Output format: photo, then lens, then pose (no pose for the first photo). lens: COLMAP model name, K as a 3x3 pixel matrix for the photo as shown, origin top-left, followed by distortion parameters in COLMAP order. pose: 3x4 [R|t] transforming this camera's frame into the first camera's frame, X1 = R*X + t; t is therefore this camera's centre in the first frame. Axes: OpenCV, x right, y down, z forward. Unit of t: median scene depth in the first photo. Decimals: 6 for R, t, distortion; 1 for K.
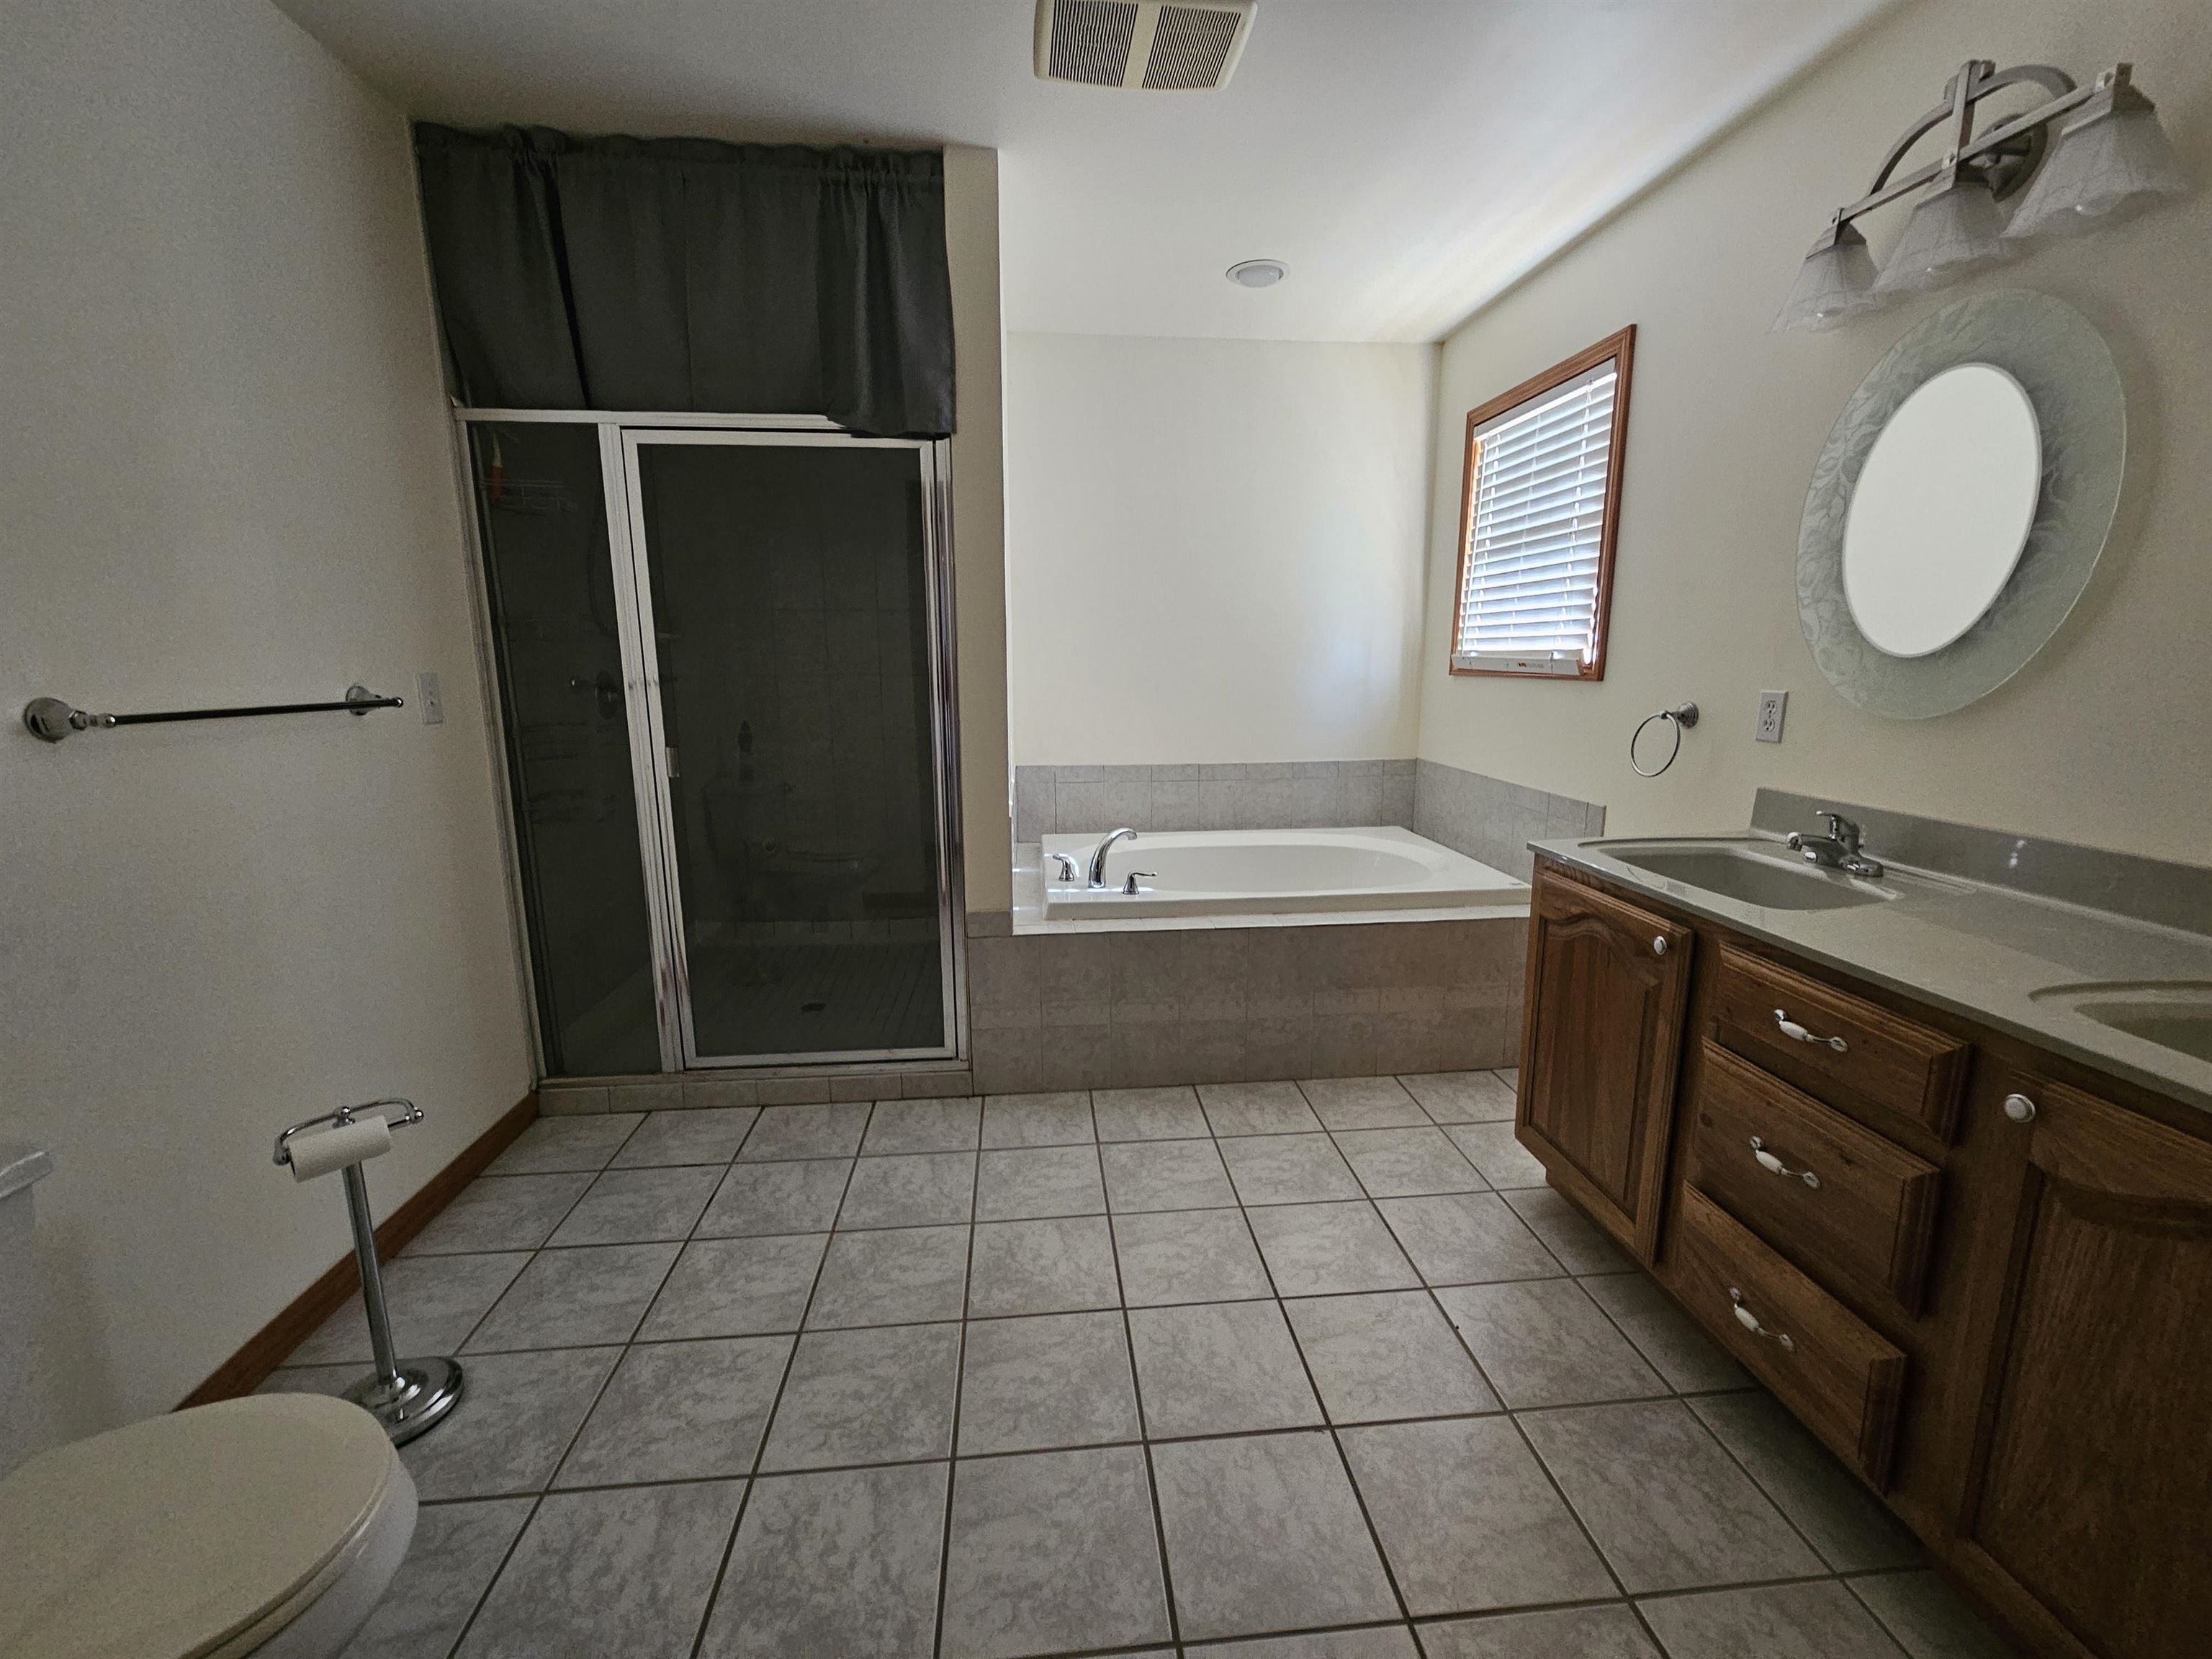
lens RADIAL K [[911.5, 0, 1106.0], [0, 911.5, 829.5], [0, 0, 1]] dist [-0.000095, 0.000669]
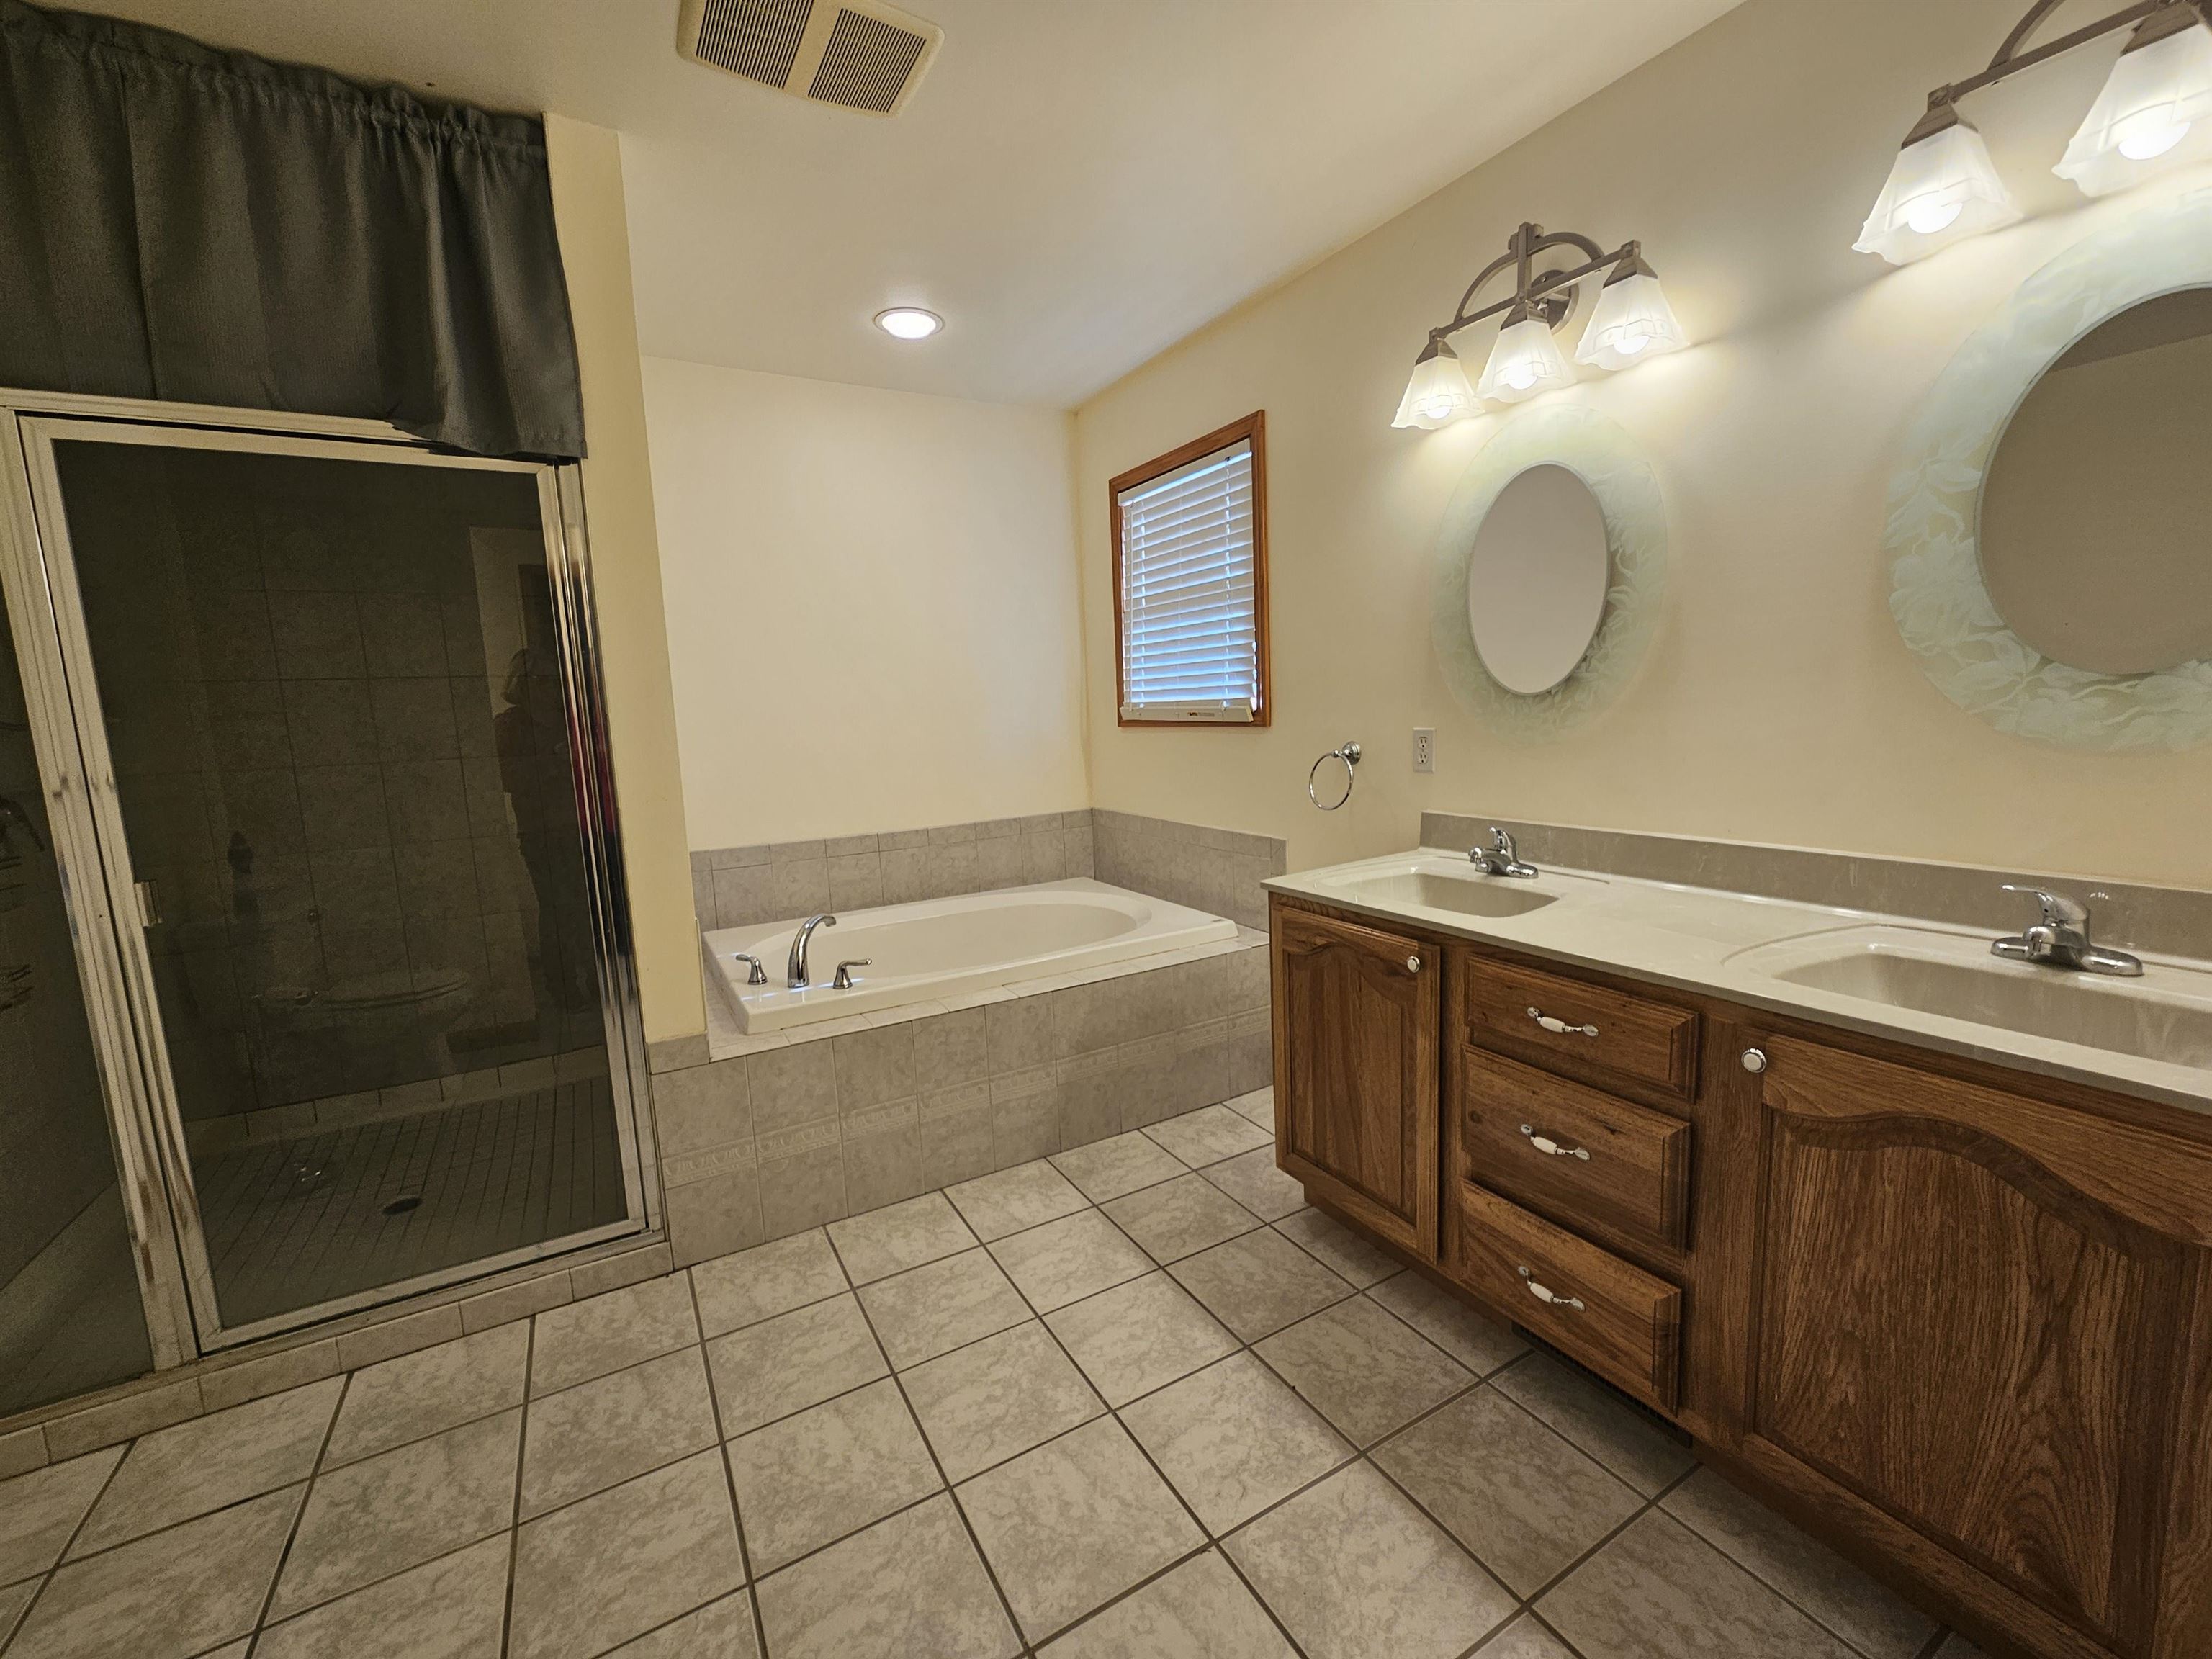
lens RADIAL K [[914.8, 0, 1112.0], [0, 914.8, 835.0], [0, 0, 1]] dist [-0.007768, 0.005341]
pose [[0.909117, -0.091205, 0.406432, -0.115879], [0.114600, 0.992845, -0.033541, -0.023834], [-0.400465, 0.077070, 0.913065, 0.110281]]
